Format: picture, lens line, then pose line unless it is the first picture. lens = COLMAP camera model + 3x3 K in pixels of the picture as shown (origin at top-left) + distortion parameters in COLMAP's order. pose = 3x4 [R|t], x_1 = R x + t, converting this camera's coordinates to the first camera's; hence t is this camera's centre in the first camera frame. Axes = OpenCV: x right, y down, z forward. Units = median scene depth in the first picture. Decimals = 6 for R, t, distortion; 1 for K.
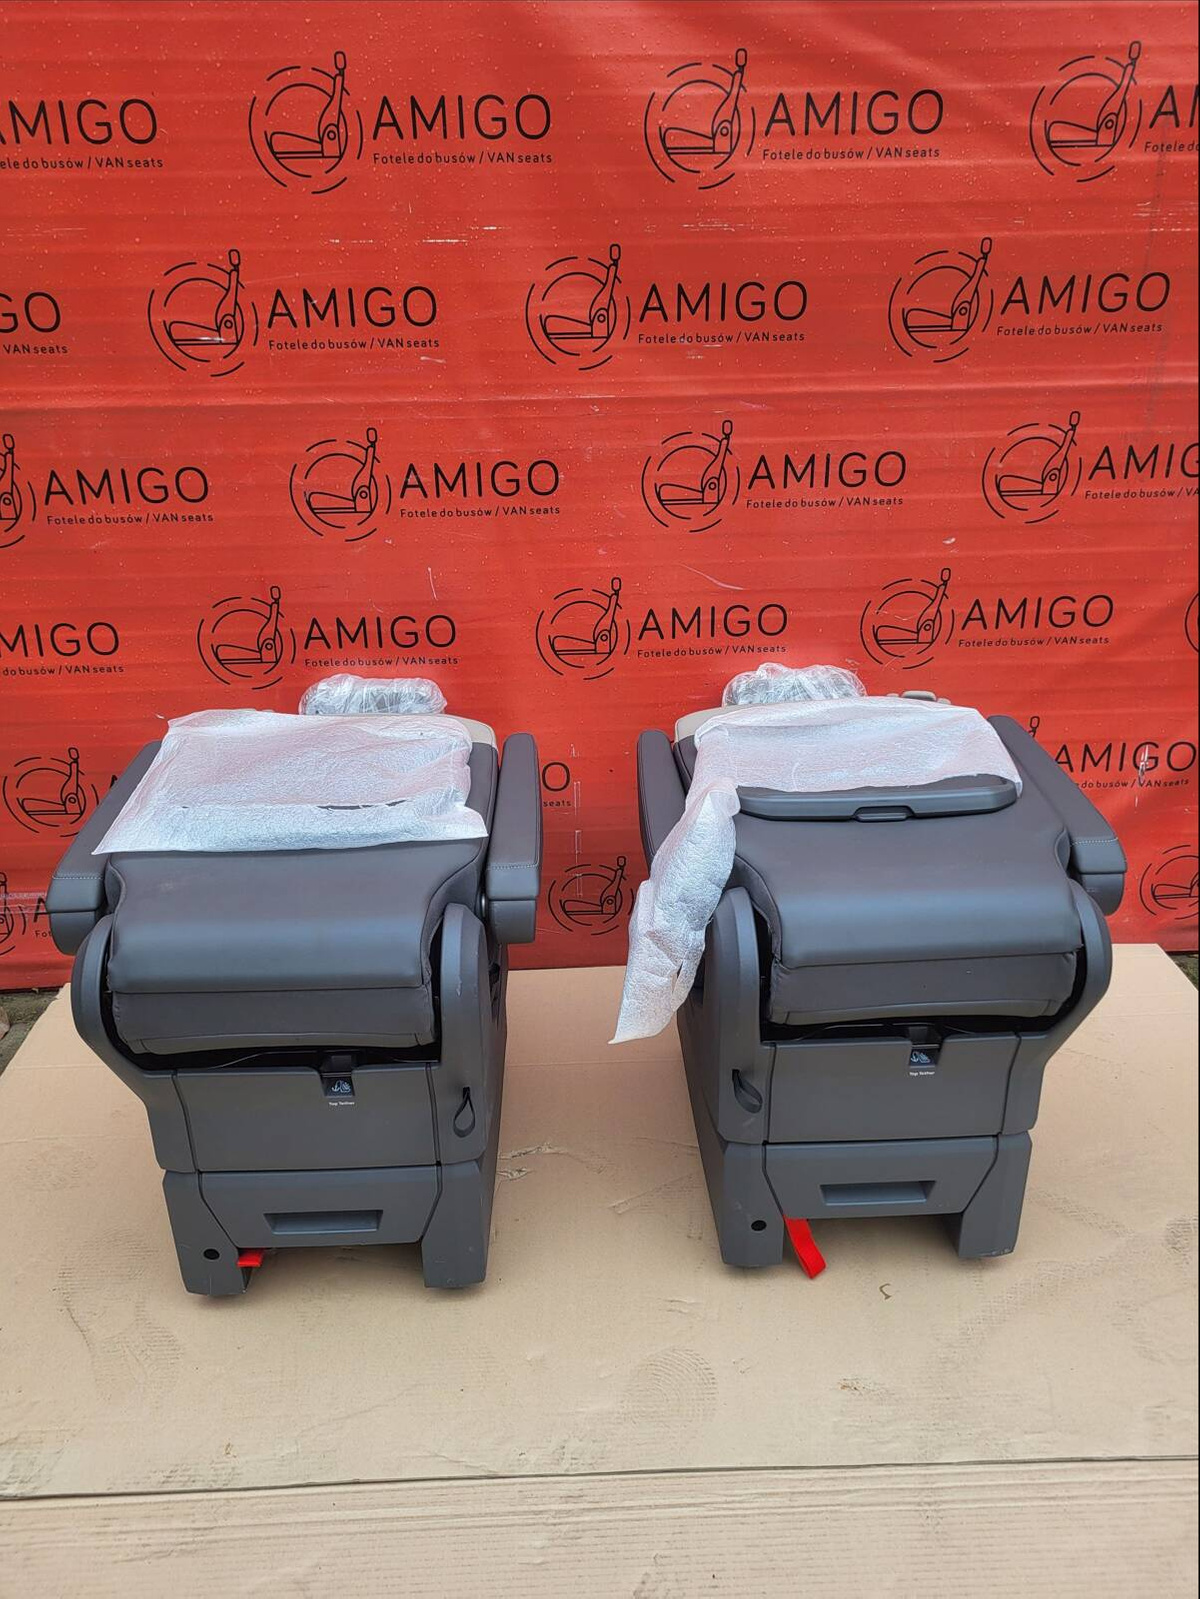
lens RADIAL K [[1231.6, 0, 608.2], [0, 1231.6, 794.2], [0, 0, 1]] dist [0.051634, -0.046697]
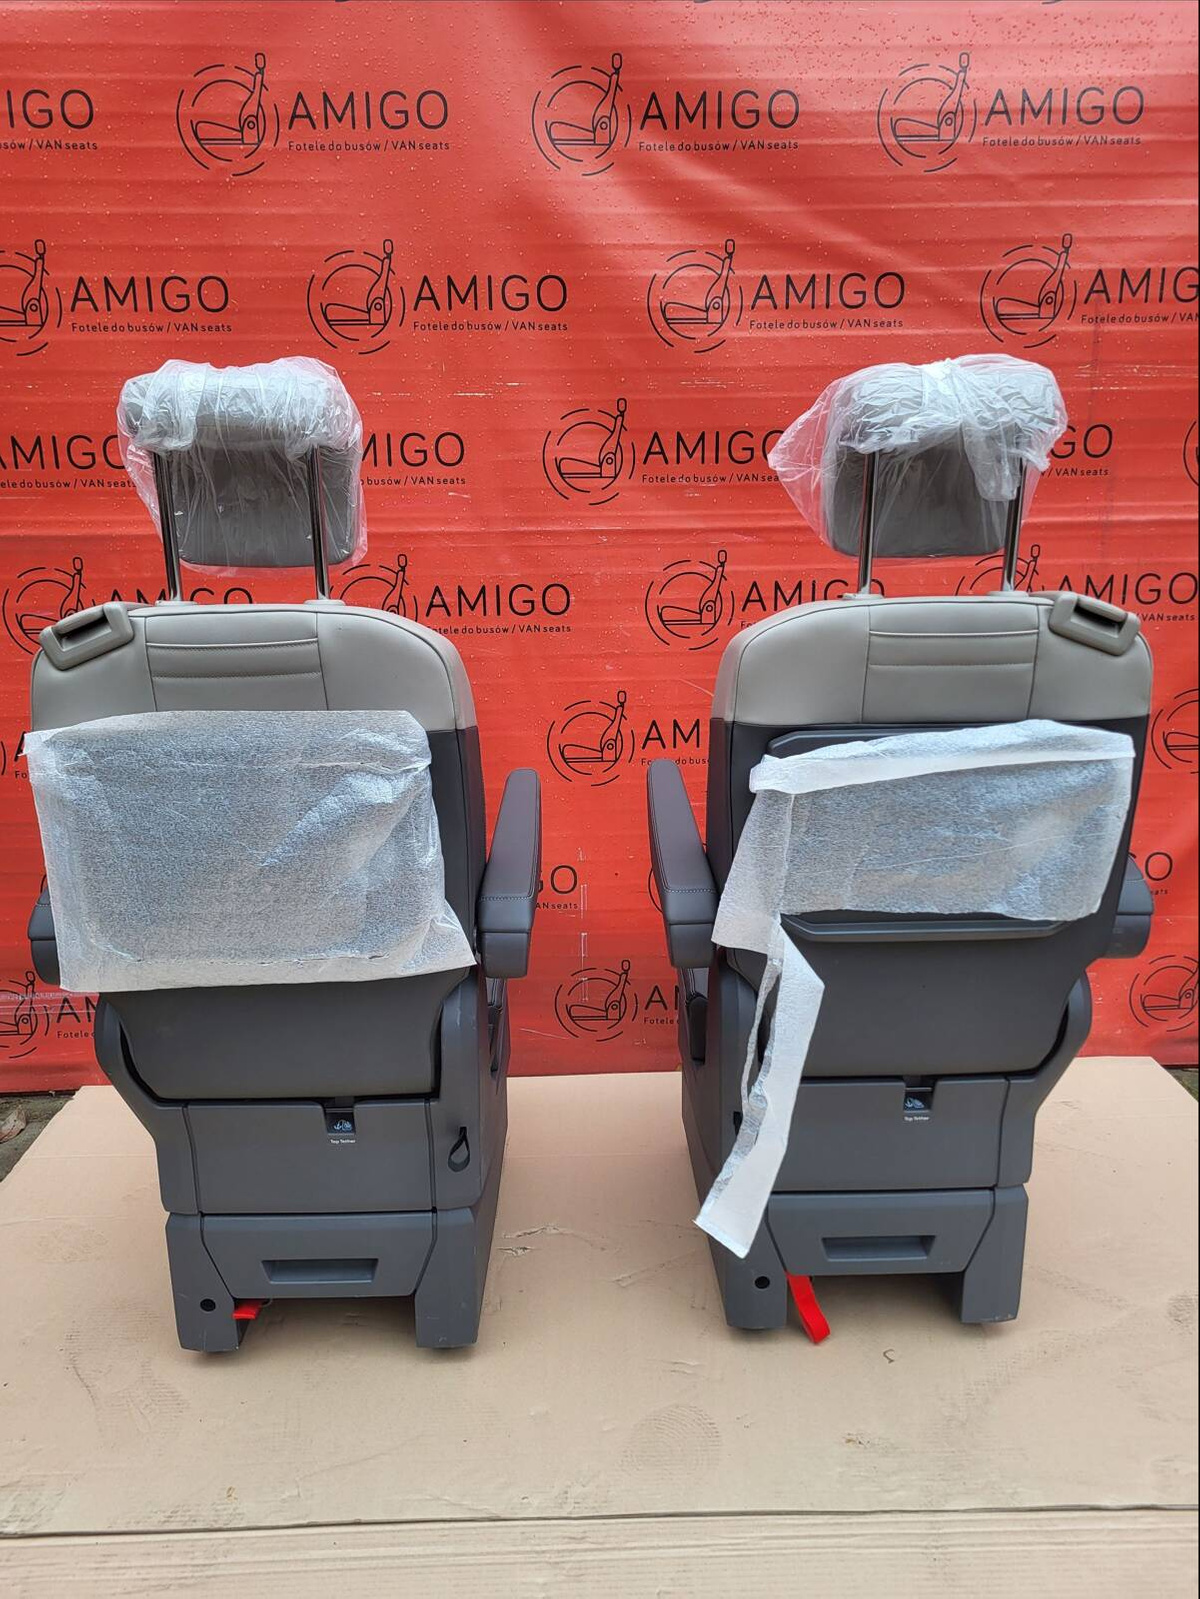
lens RADIAL K [[1231.6, 0, 604.5], [0, 1231.6, 796.5], [0, 0, 1]] dist [0.051634, -0.046697]
pose [[0.999969, 0.004138, -0.006706, -0.001129], [-0.005236, 0.984909, -0.172996, 0.120085], [0.005888, 0.173026, 0.984900, -0.060464]]
